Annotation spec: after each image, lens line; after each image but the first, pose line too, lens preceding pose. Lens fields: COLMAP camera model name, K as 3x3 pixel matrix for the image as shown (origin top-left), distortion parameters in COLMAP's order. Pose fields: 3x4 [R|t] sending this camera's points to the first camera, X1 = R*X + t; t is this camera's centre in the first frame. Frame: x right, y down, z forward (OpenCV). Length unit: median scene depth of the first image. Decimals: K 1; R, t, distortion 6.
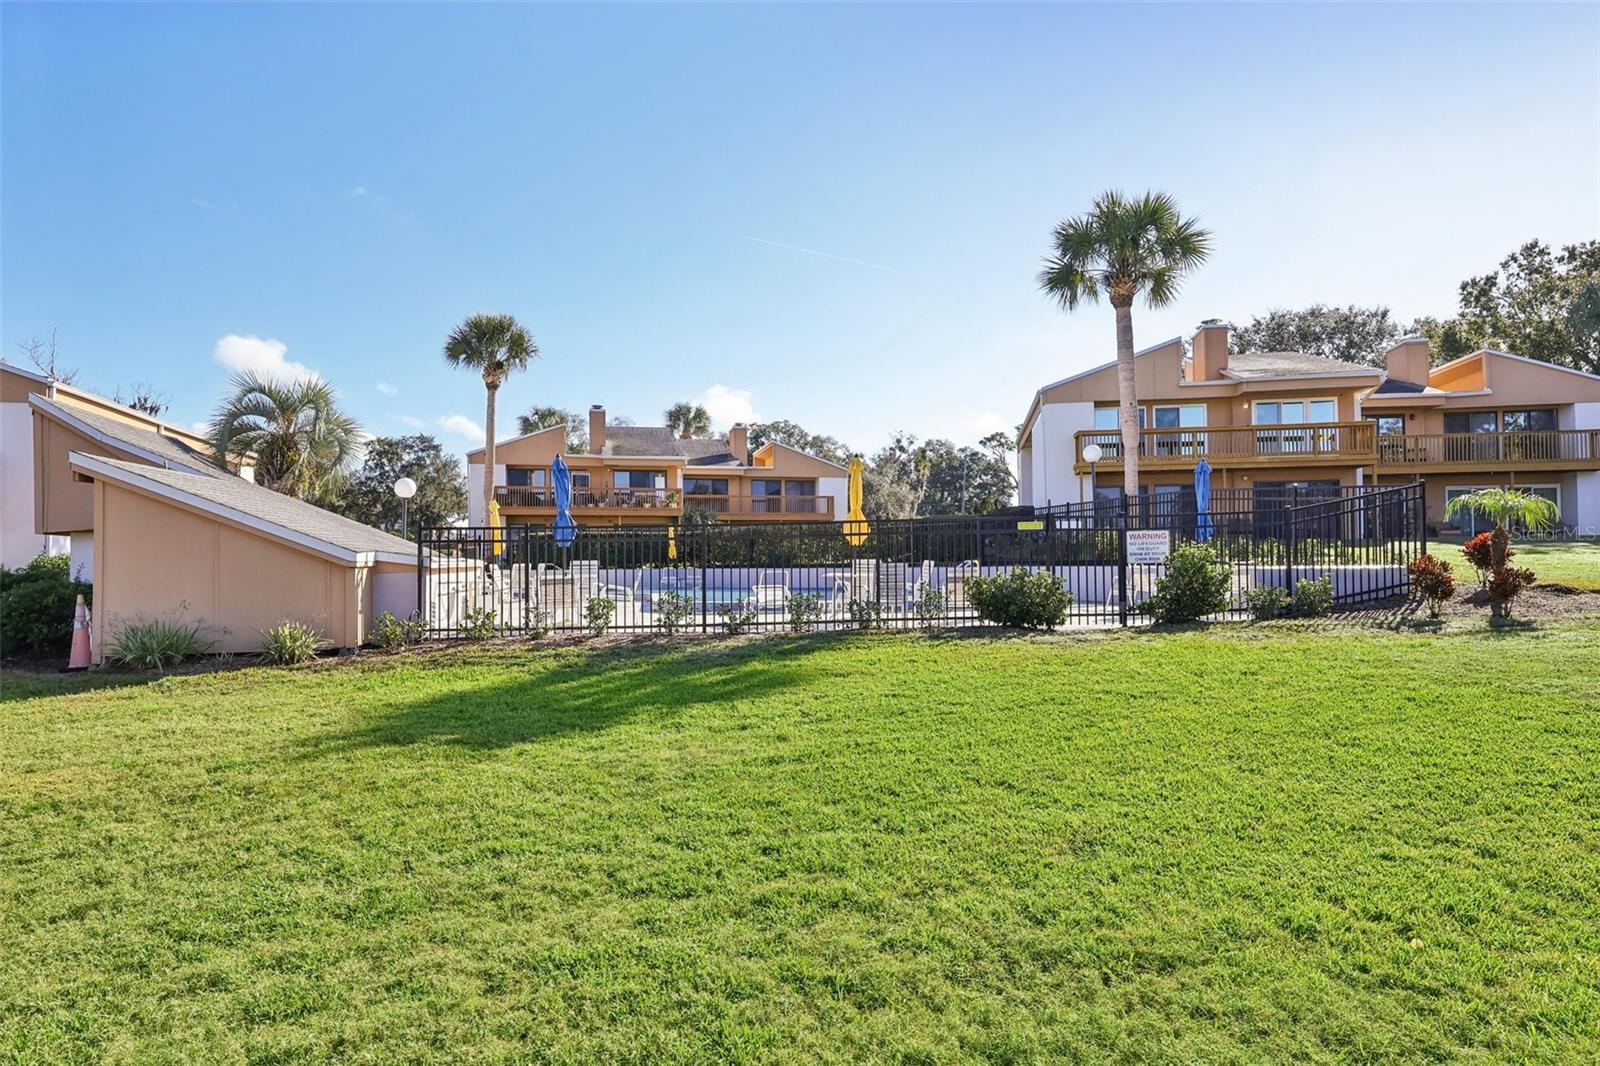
lens RADIAL K [[872.3, 0, 804.5], [0, 872.3, 535.7], [0, 0, 1]] dist [0.000078, 0.000951]
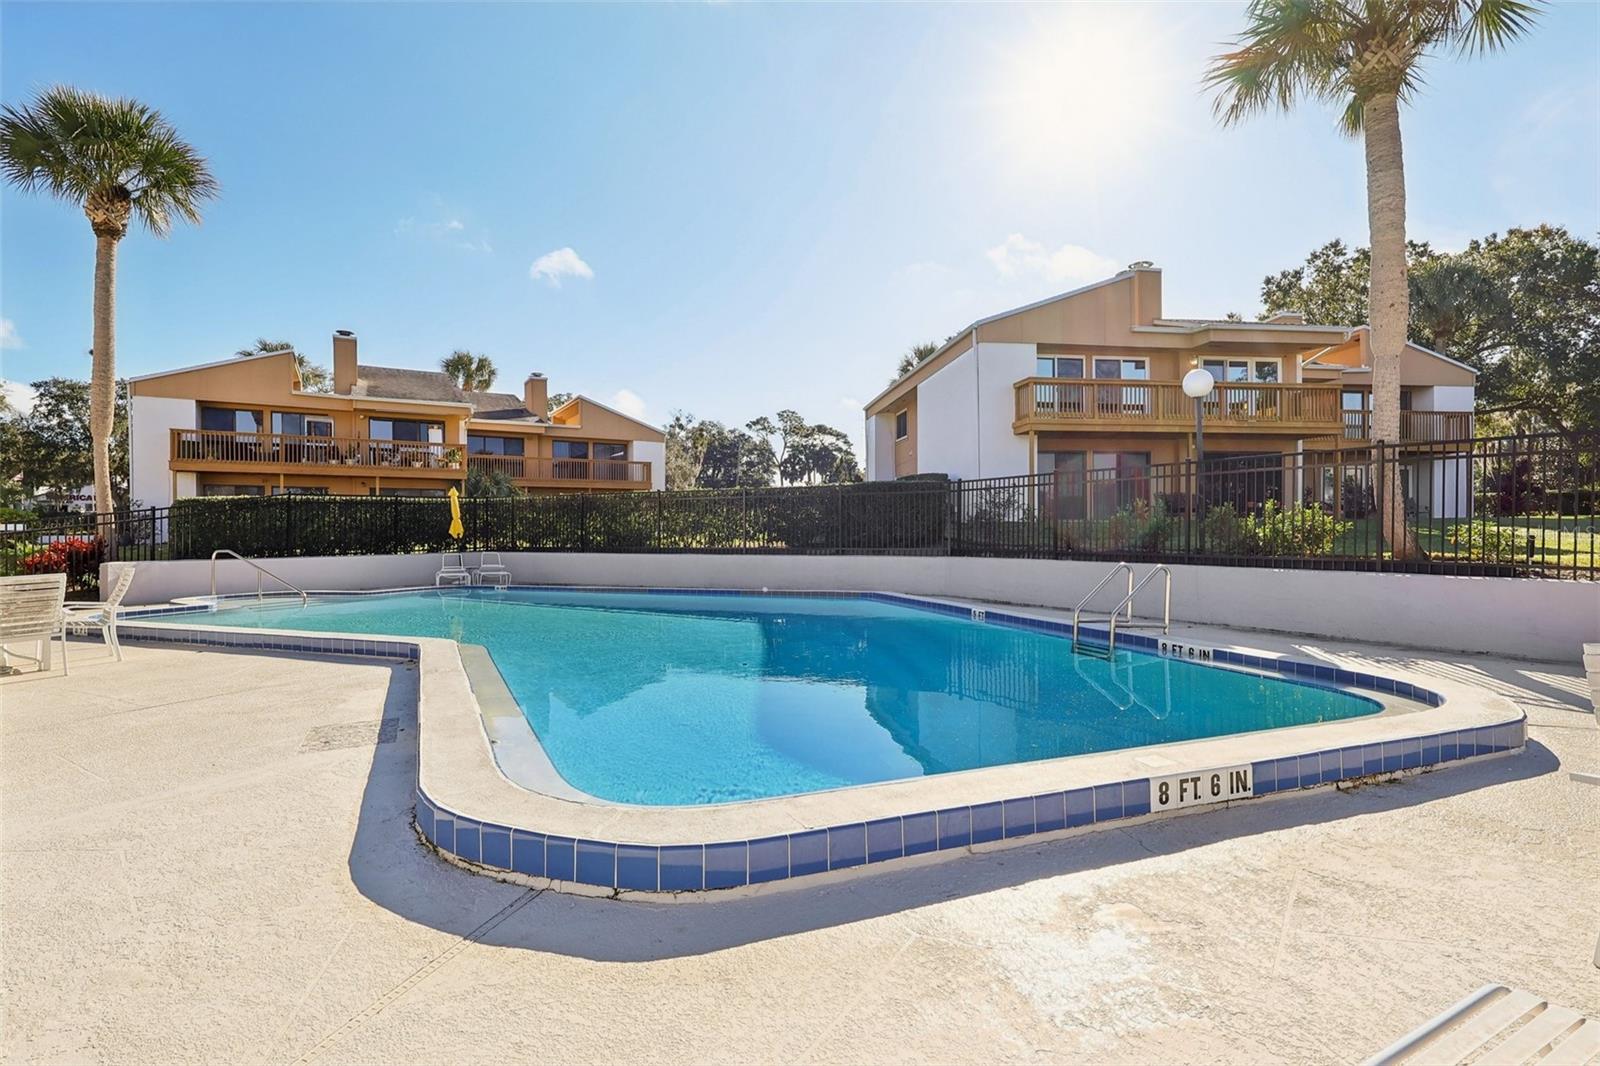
lens RADIAL K [[752.3, 0, 806.4], [0, 752.3, 530.3], [0, 0, 1]] dist [0.000153, -0.000576]
pose [[0.956493, 0.004663, 0.291719, -0.039024], [-0.013511, 0.999508, 0.028323, 0.000262], [-0.291444, -0.031032, 0.956085, 0.227199]]
